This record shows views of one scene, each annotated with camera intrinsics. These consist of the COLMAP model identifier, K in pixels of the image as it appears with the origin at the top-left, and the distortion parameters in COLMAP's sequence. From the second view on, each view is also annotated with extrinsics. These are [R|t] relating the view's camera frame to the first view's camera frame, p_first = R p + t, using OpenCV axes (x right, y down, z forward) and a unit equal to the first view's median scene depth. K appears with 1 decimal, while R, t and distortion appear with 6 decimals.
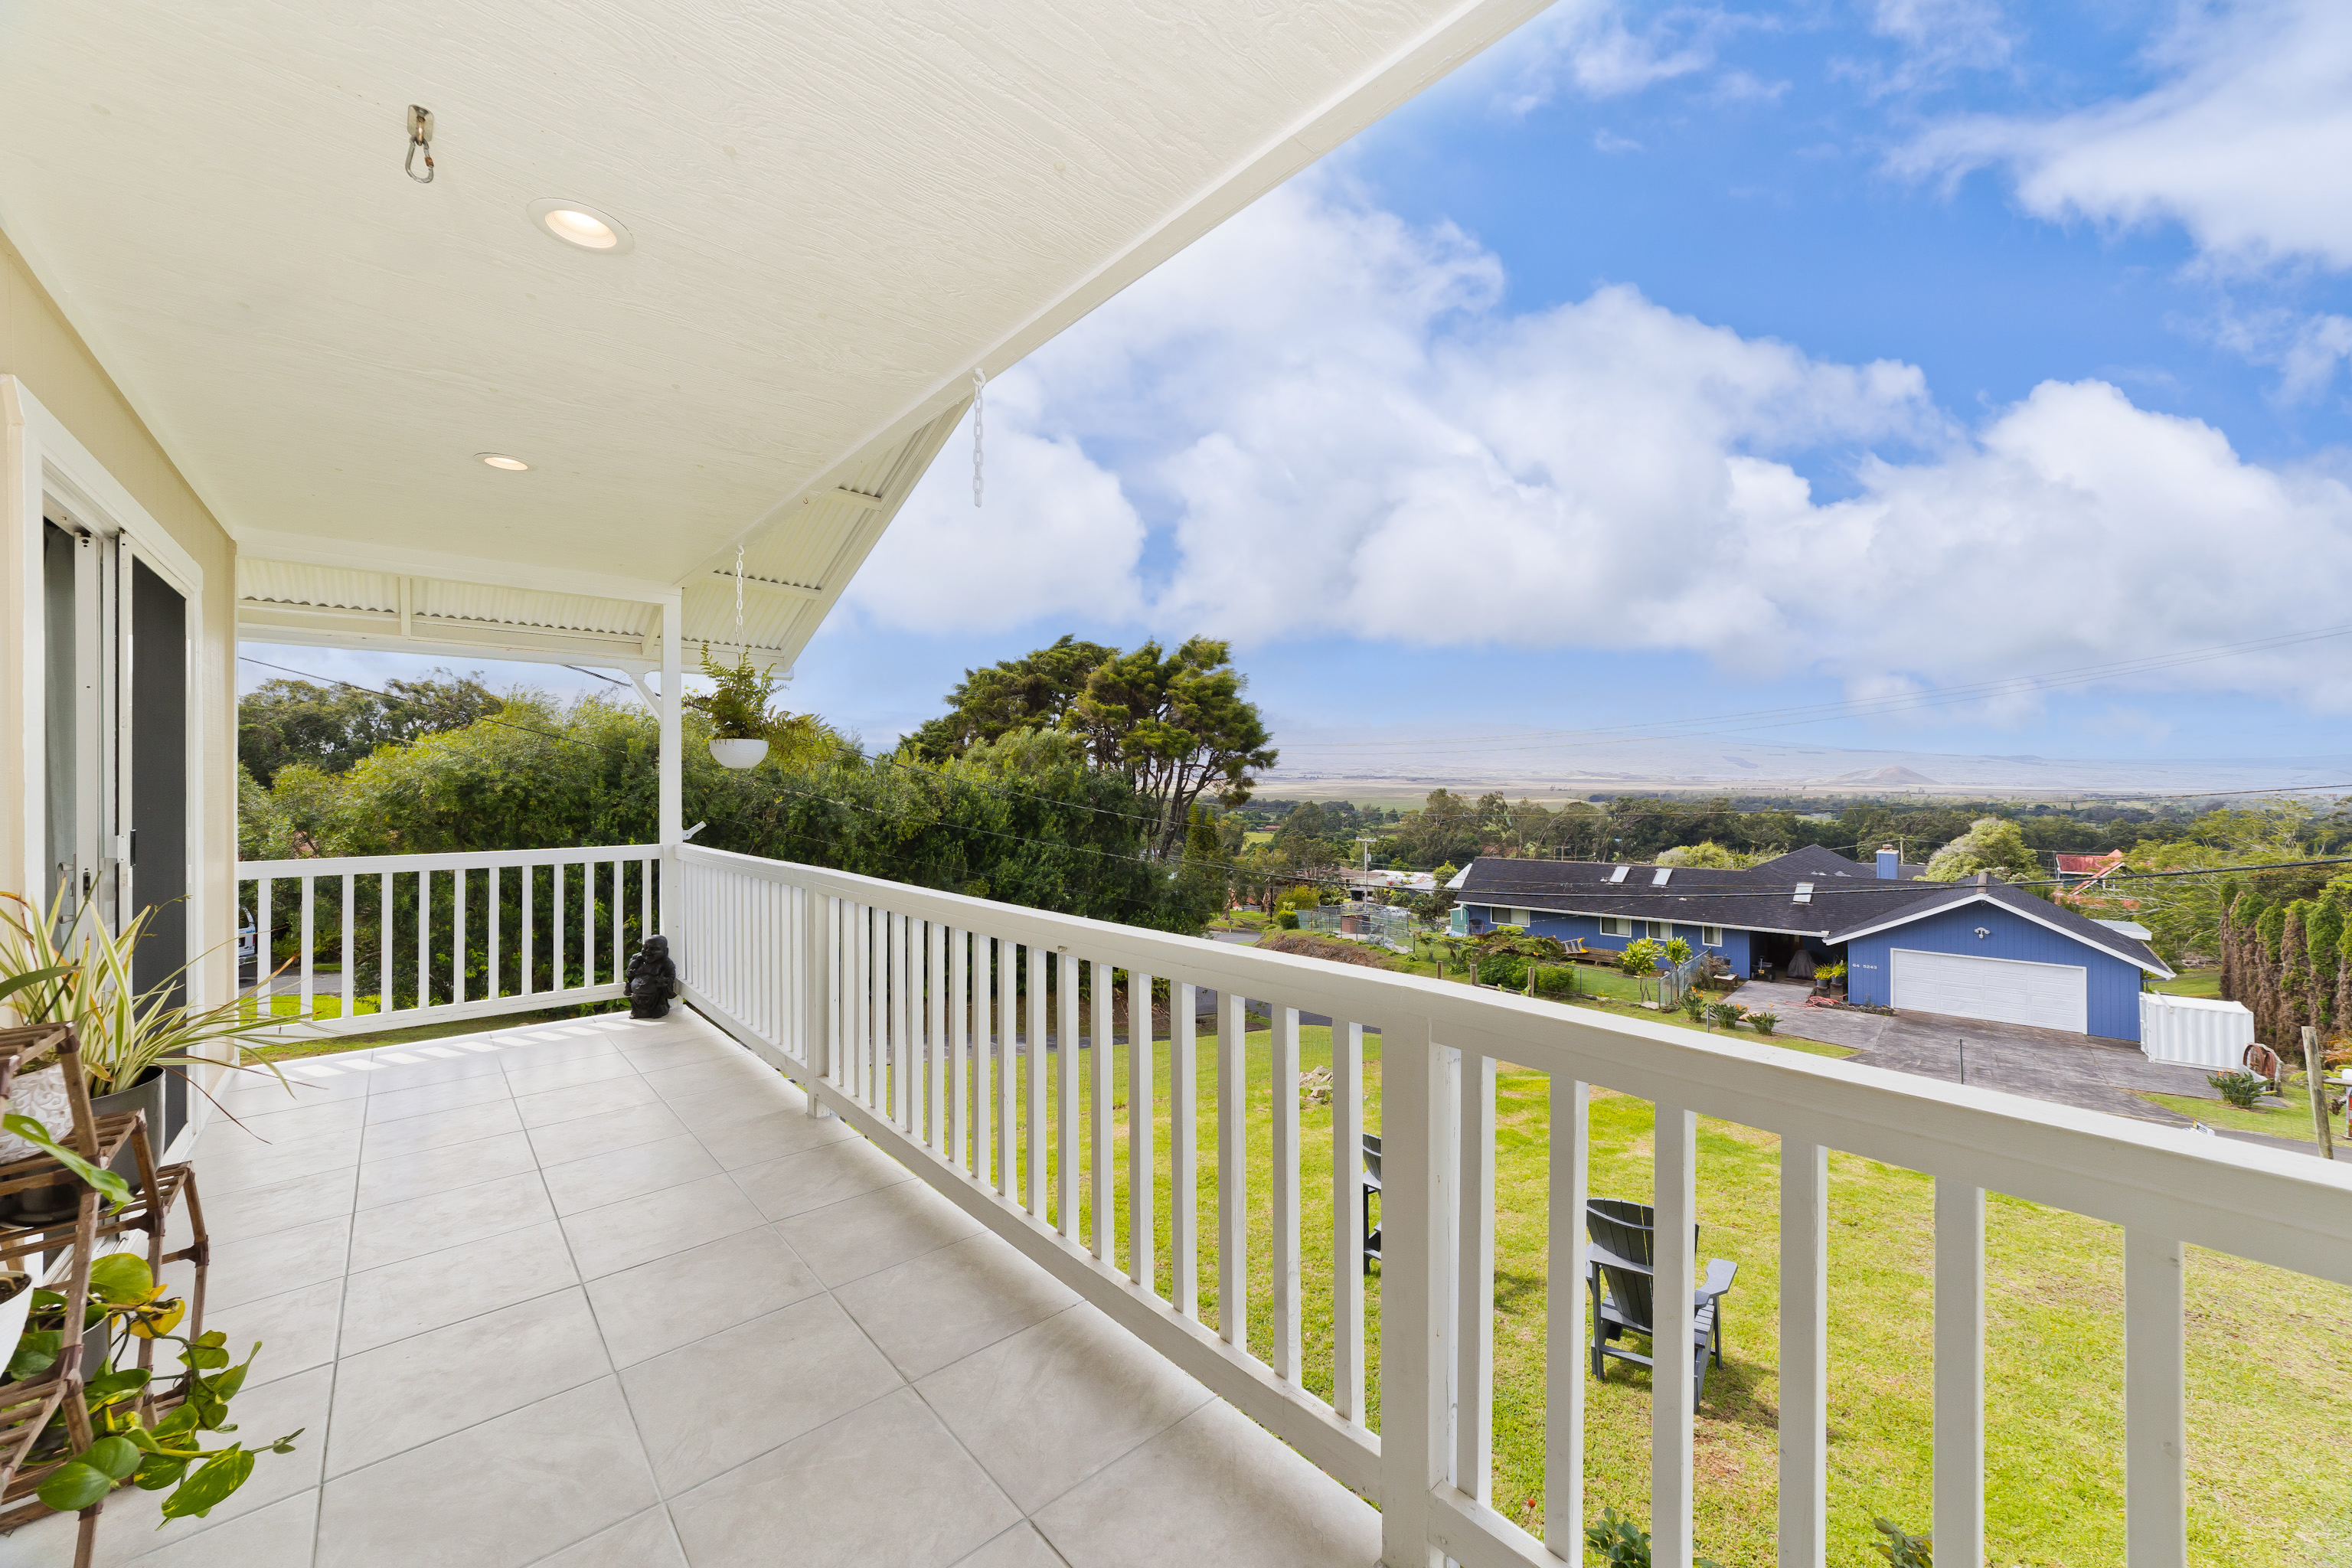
lens RADIAL K [[898.8, 0, 1181.3], [0, 898.8, 780.9], [0, 0, 1]] dist [-0.008082, 0.002158]
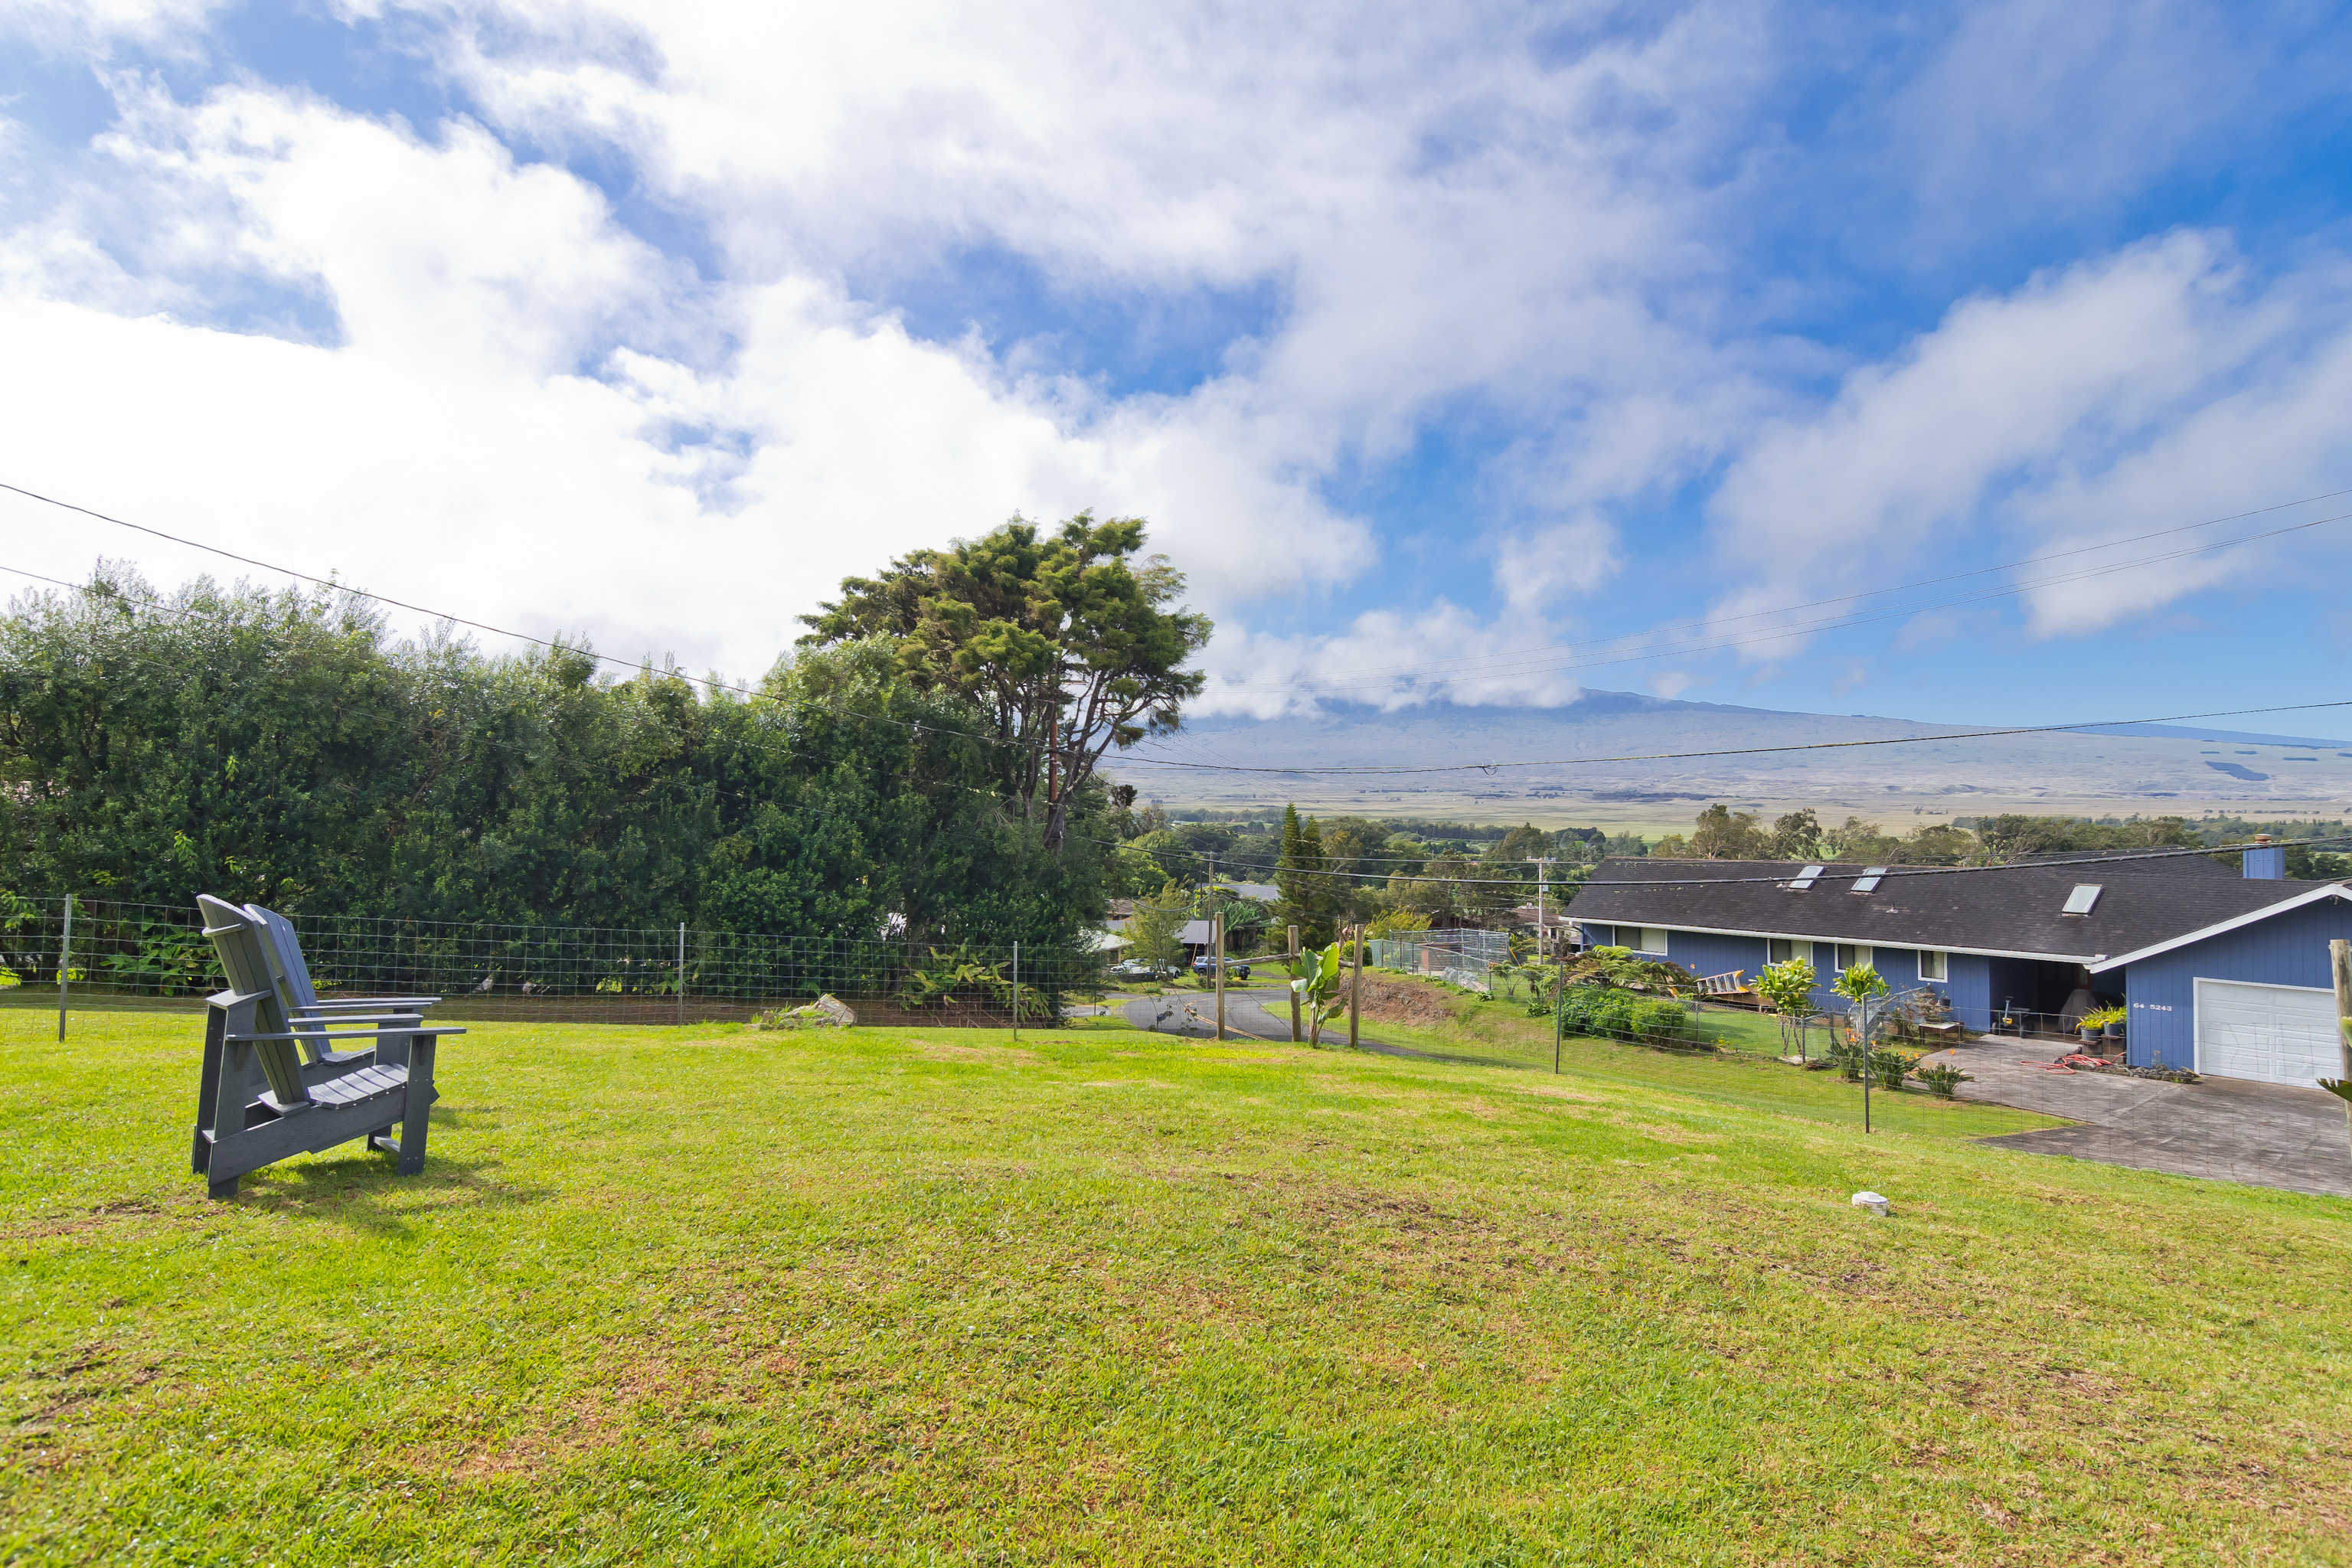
lens RADIAL K [[1251.2, 0, 1177.8], [0, 1251.2, 795.0], [0, 0, 1]] dist [0.001632, -0.000095]
pose [[0.989831, 0.000194, -0.142248, 0.209932], [-0.000716, 0.999993, -0.003616, 0.061656], [0.142247, 0.003681, 0.989824, 0.032156]]
